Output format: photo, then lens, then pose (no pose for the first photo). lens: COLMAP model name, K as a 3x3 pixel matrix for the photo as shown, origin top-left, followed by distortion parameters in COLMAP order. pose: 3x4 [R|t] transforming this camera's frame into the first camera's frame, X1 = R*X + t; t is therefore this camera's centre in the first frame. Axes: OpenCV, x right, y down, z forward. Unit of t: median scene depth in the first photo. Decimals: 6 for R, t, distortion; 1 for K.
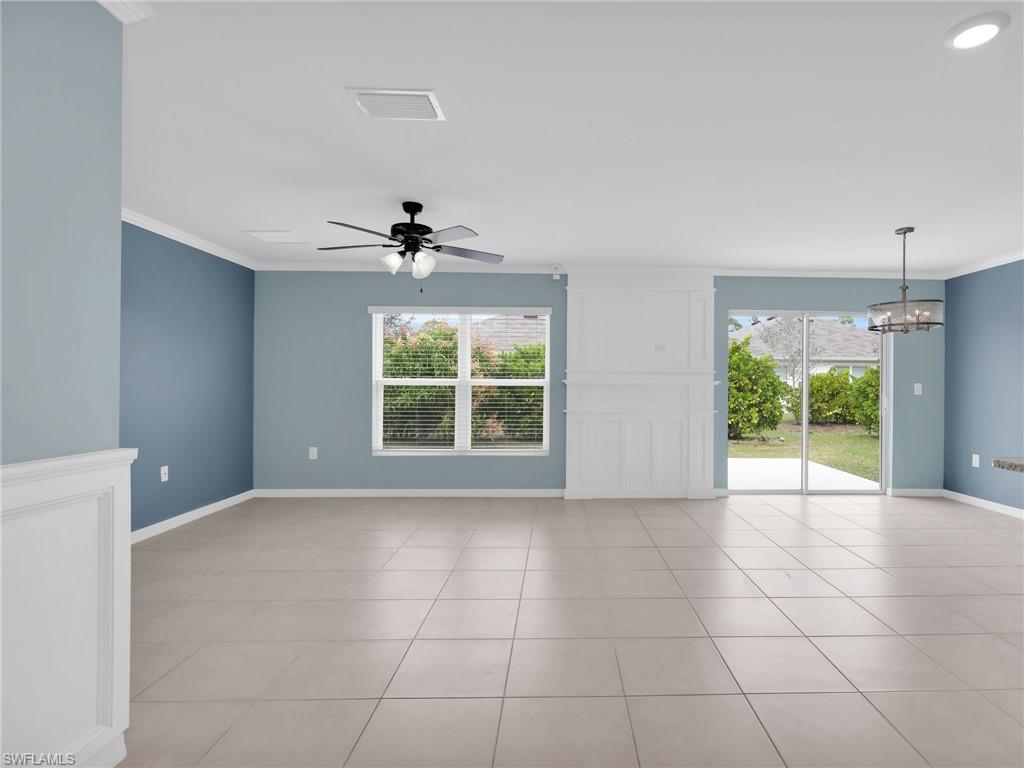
lens RADIAL K [[543.0, 0, 567.2], [0, 543.0, 383.7], [0, 0, 1]] dist [-0.000551, 0.003007]
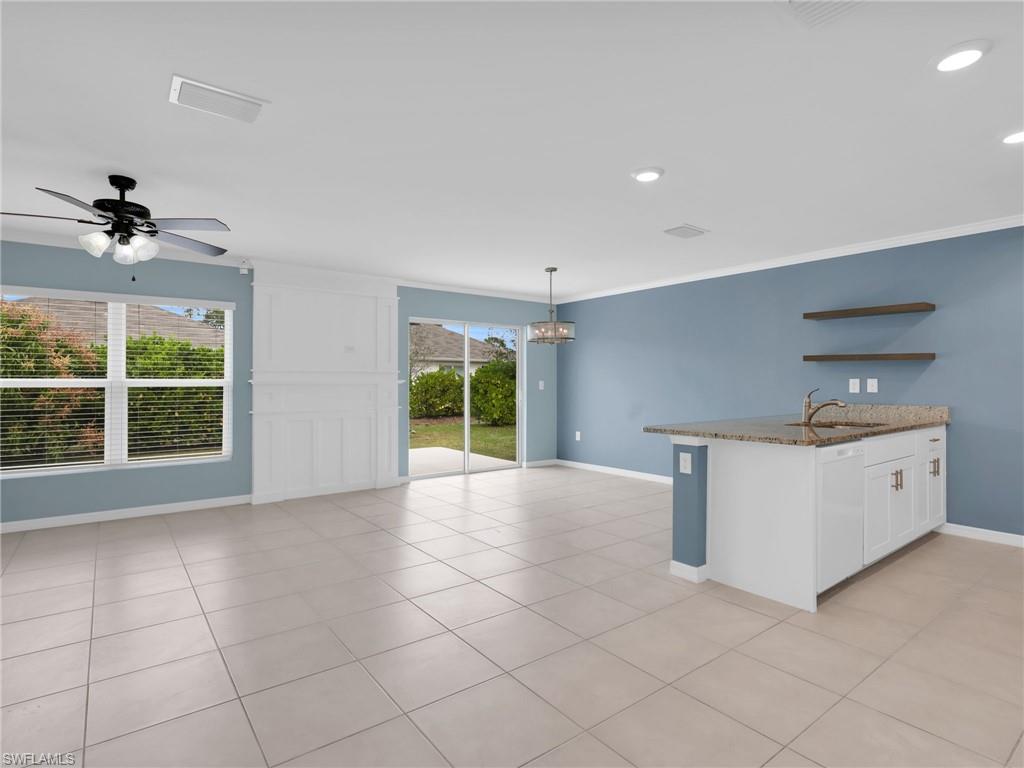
lens RADIAL K [[543.0, 0, 509.5], [0, 543.0, 376.6], [0, 0, 1]] dist [-0.000551, 0.003007]
pose [[0.819103, -0.001949, 0.573644, -0.179062], [0.007481, 0.999945, -0.007284, -0.001983], [-0.573598, 0.010258, 0.819073, -0.041081]]
